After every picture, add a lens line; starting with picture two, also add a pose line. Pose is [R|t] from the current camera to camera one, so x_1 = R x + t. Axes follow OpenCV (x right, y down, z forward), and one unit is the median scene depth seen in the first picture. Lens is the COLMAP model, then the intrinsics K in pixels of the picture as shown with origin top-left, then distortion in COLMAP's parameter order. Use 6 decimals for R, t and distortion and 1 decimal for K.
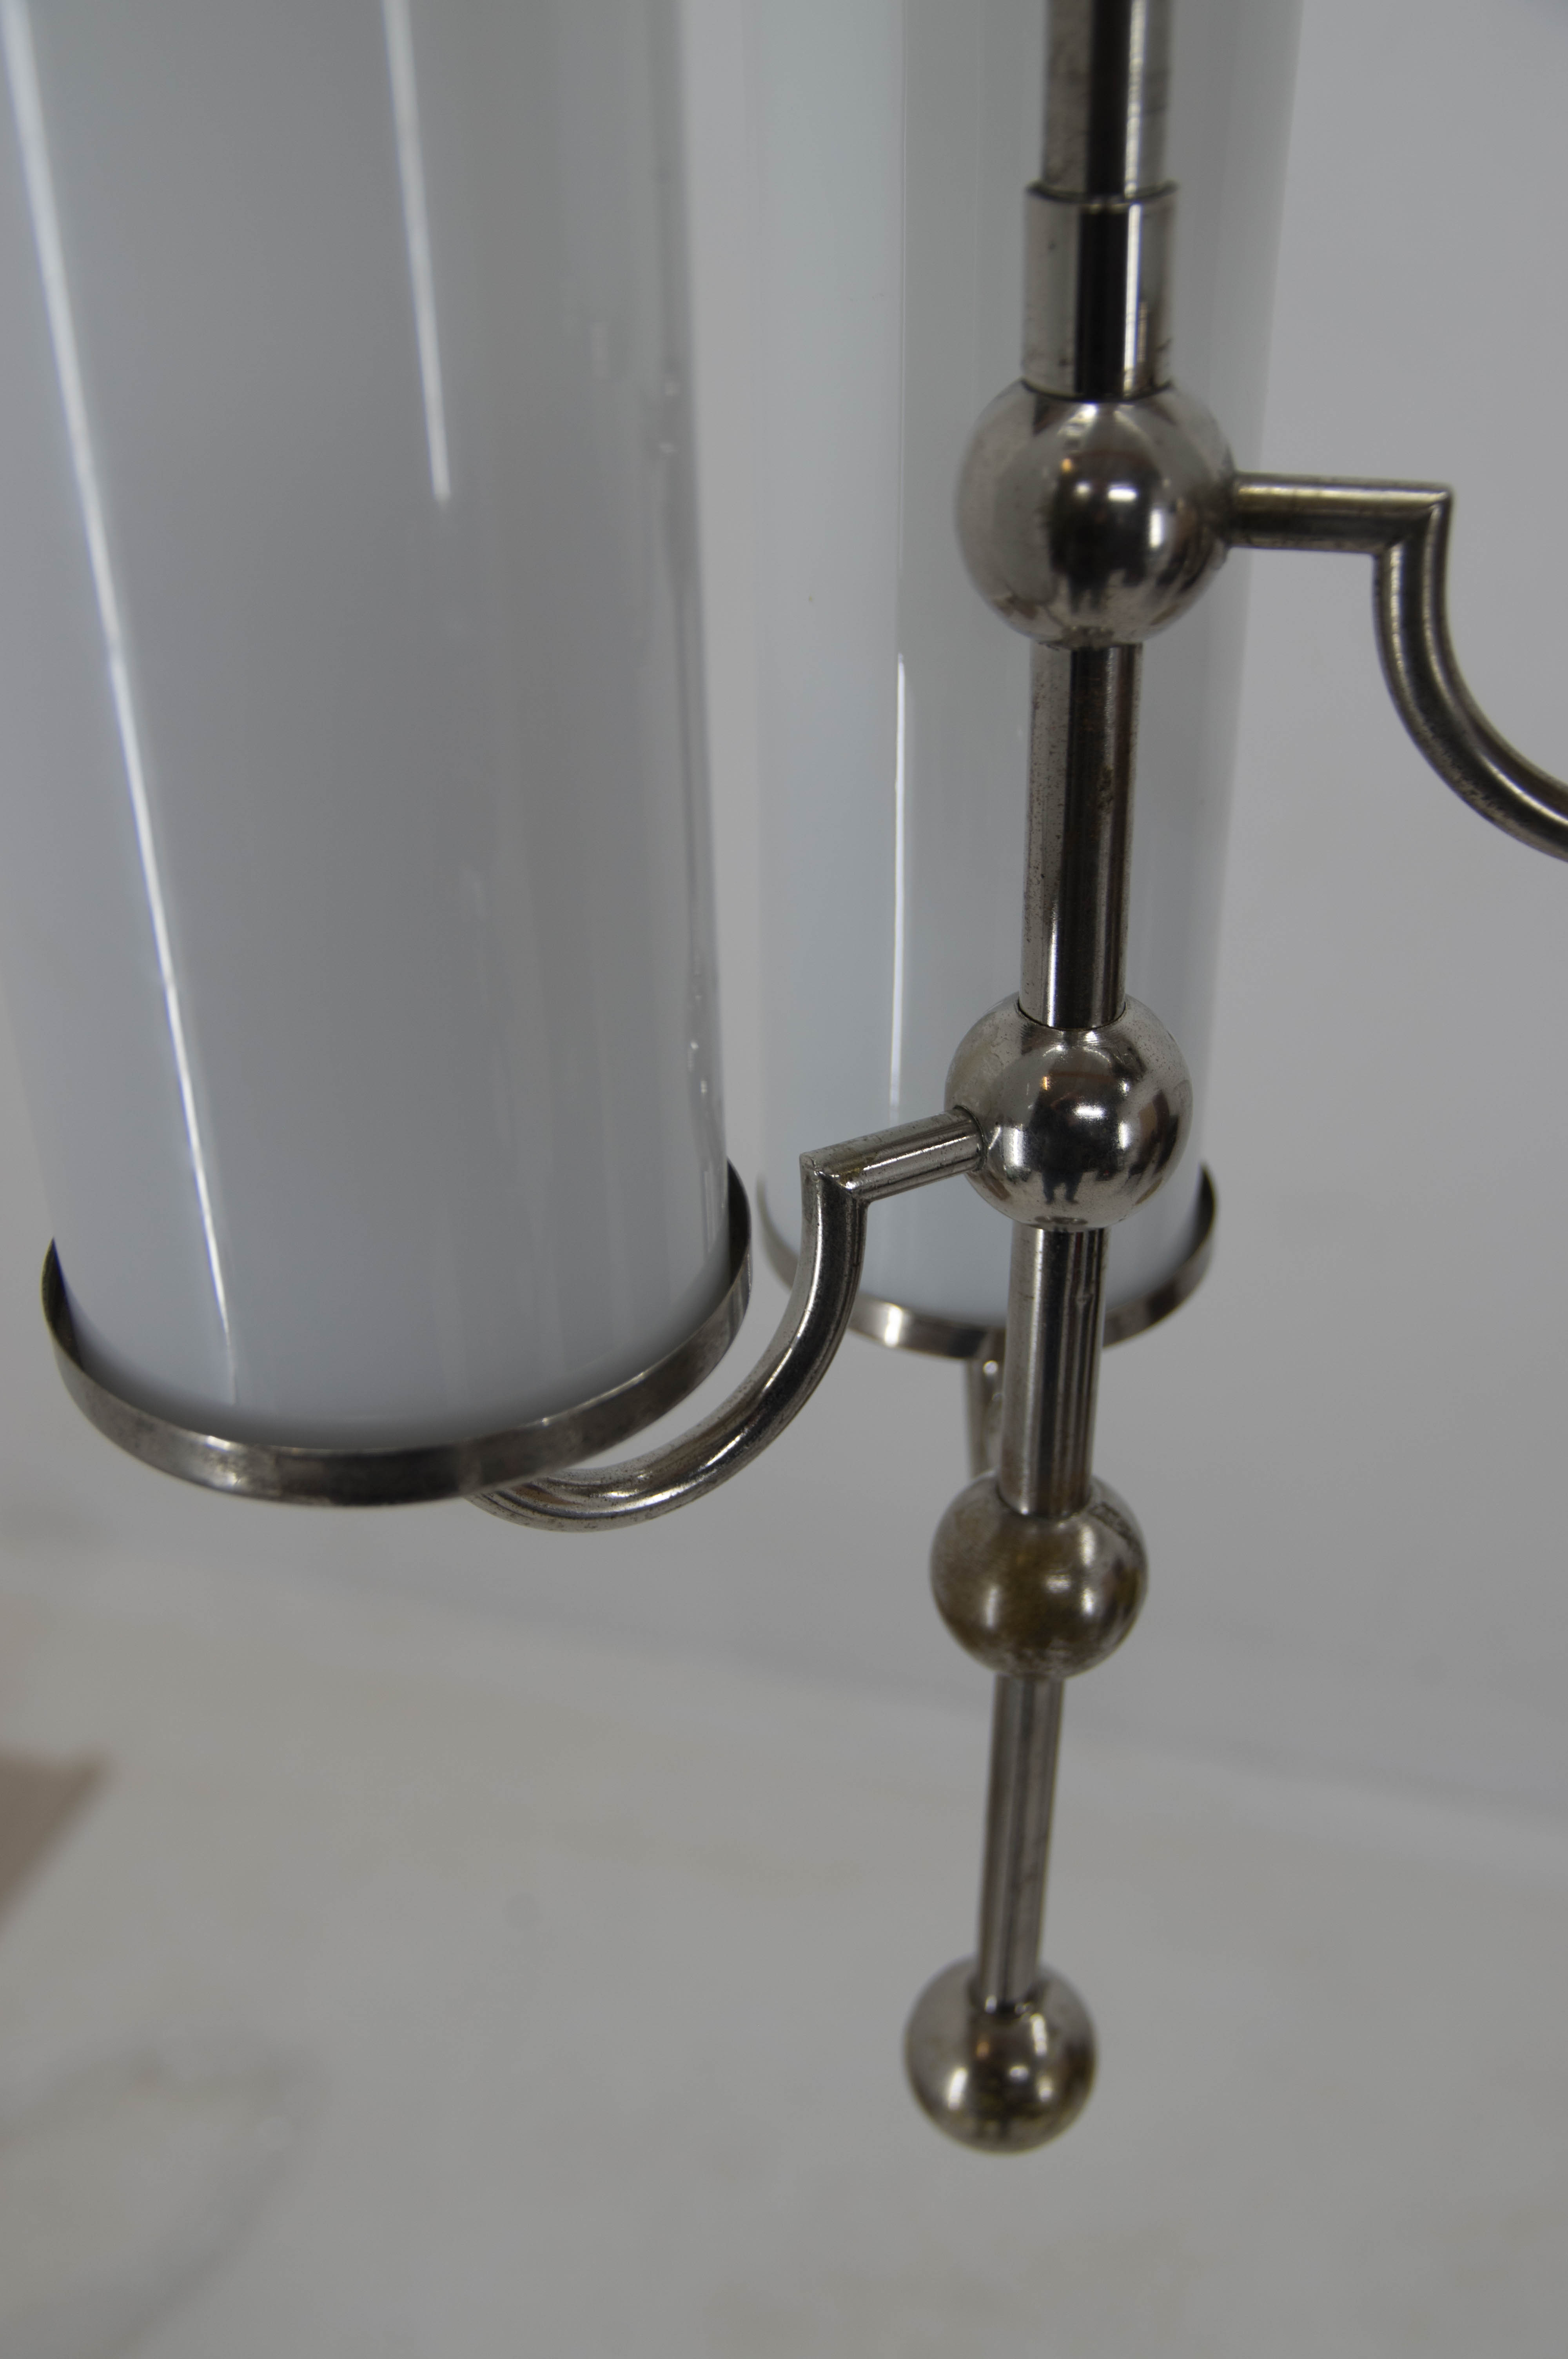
lens RADIAL K [[2608.6, 0, 798.7], [0, 2608.6, 1178.2], [0, 0, 1]] dist [-0.036103, 0.000000]
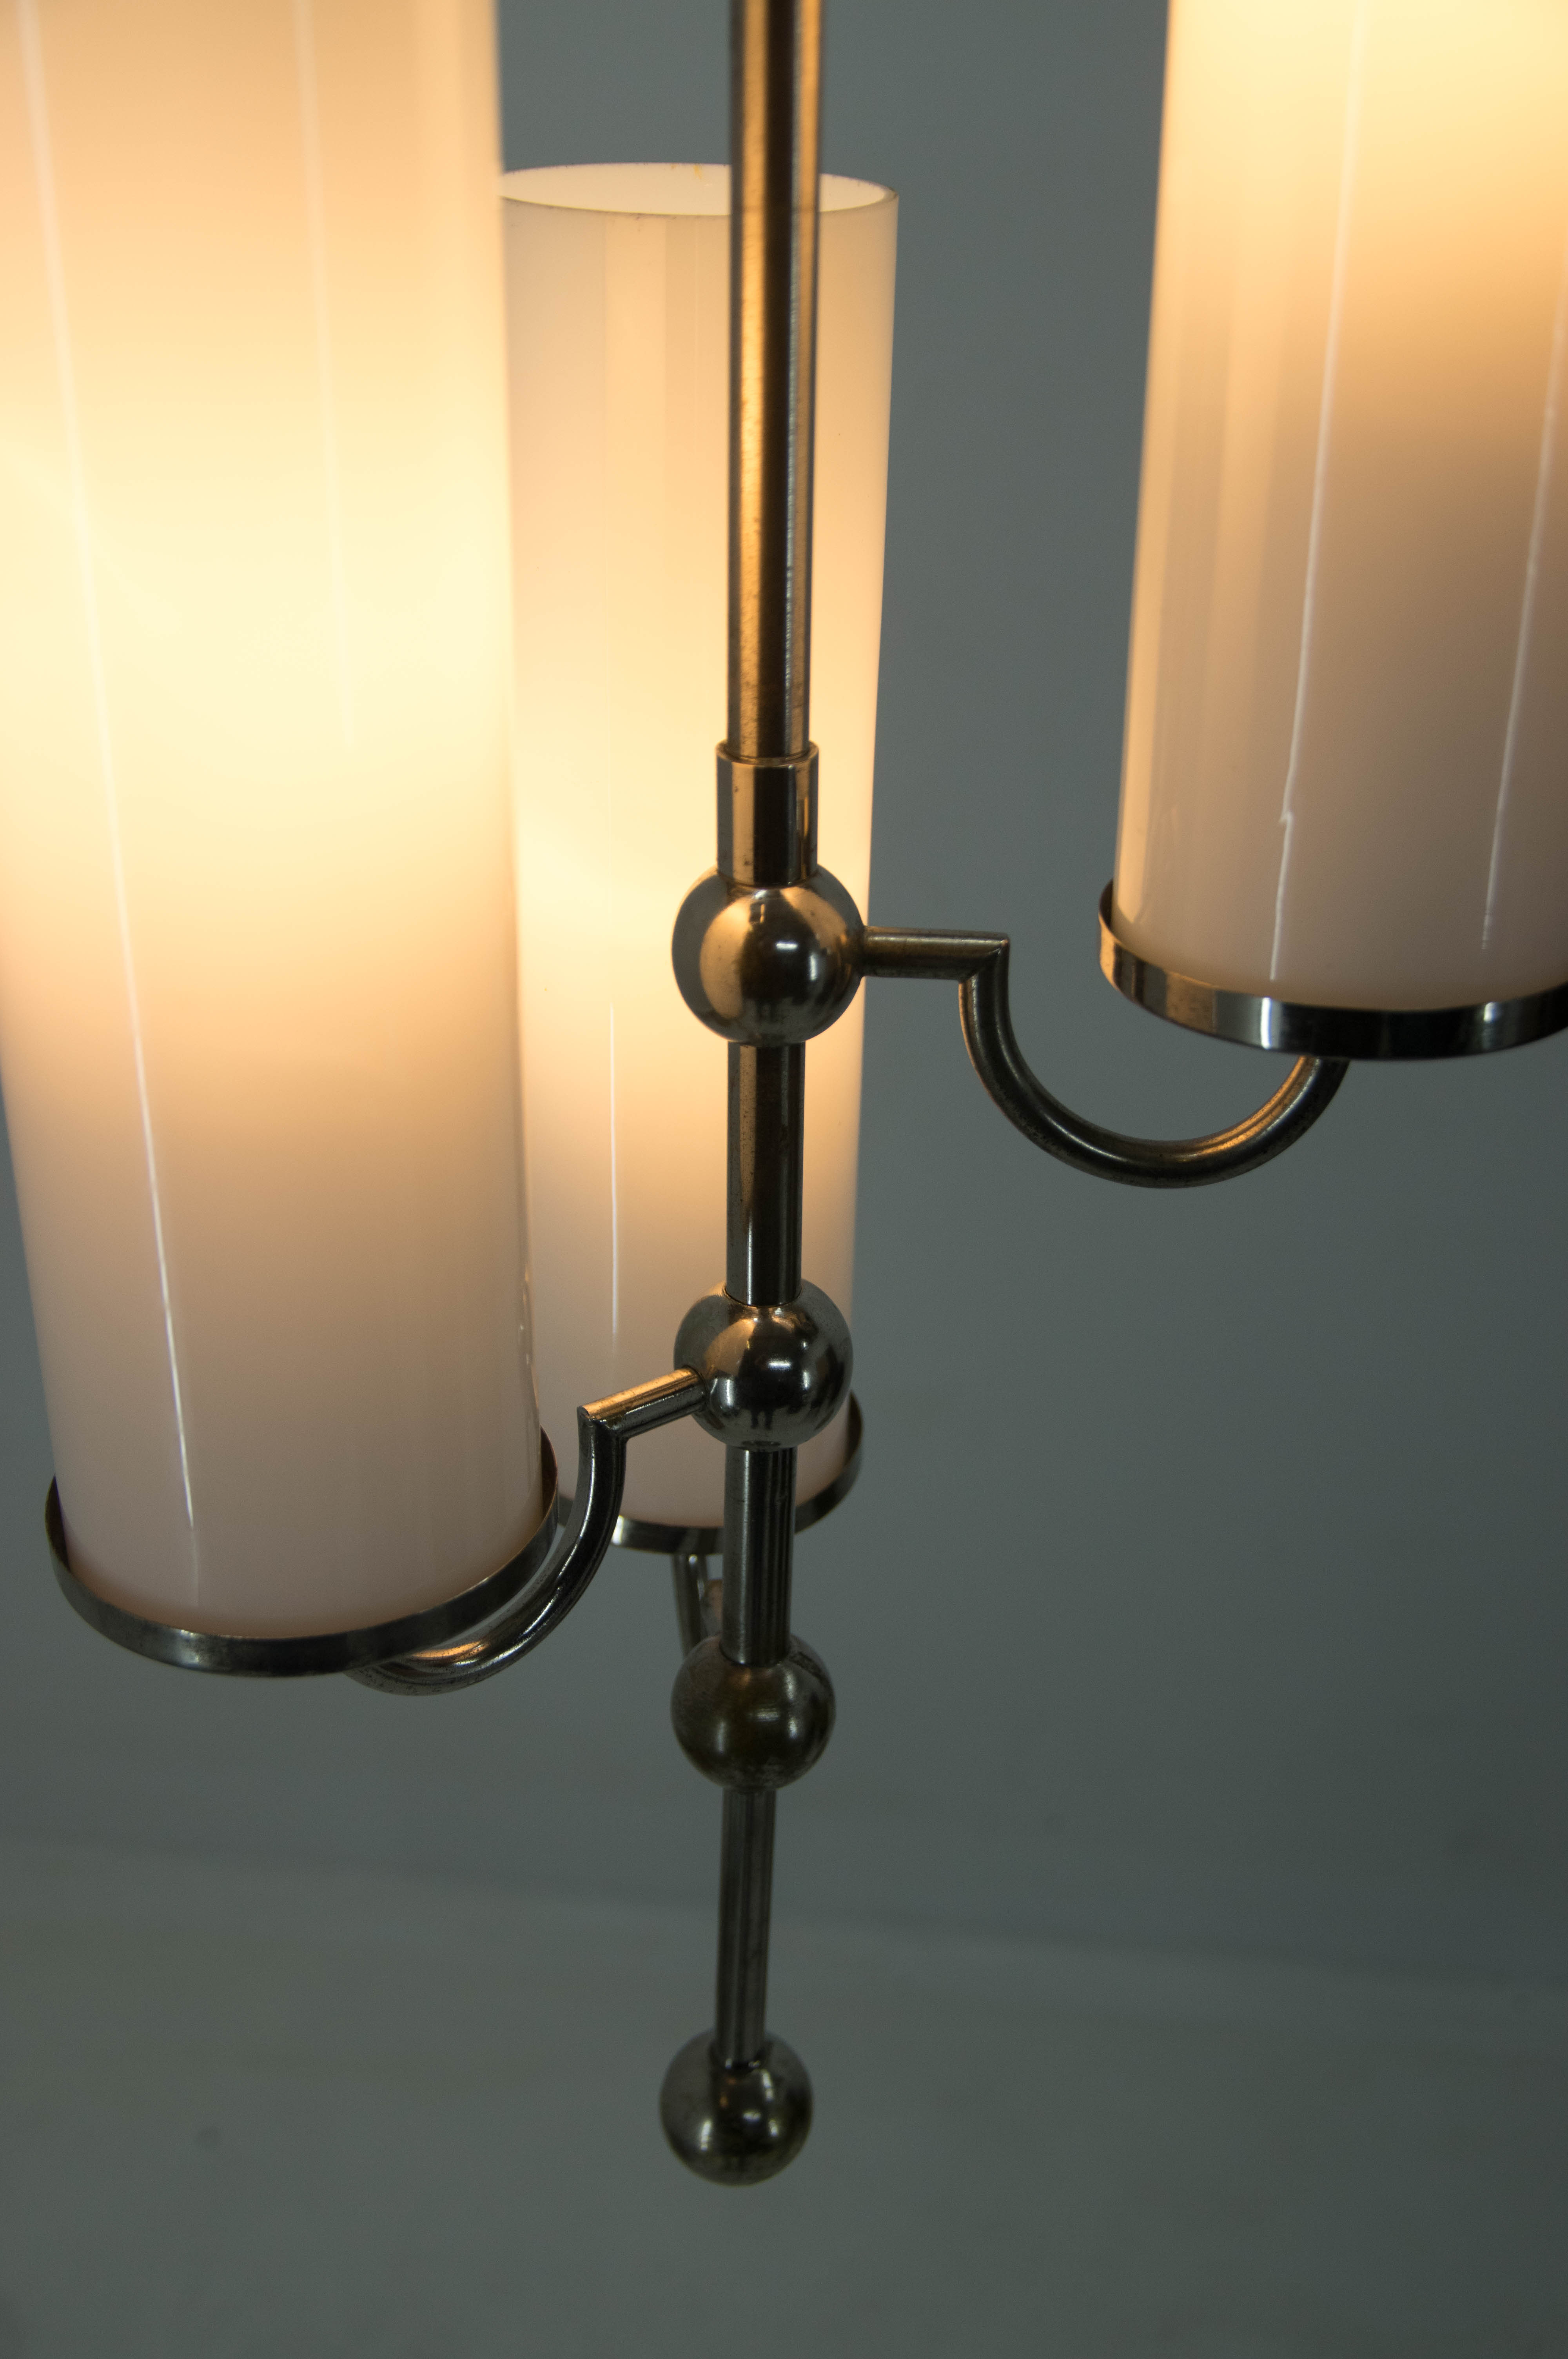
lens RADIAL K [[2485.2, 0, 772.1], [0, 2485.2, 1204.2], [0, 0, 1]] dist [0.014324, 0.000000]
pose [[0.990430, -0.039631, 0.132206, -0.063626], [0.049878, 0.995926, -0.075121, -0.010843], [-0.128690, 0.080996, 0.988372, -0.312005]]
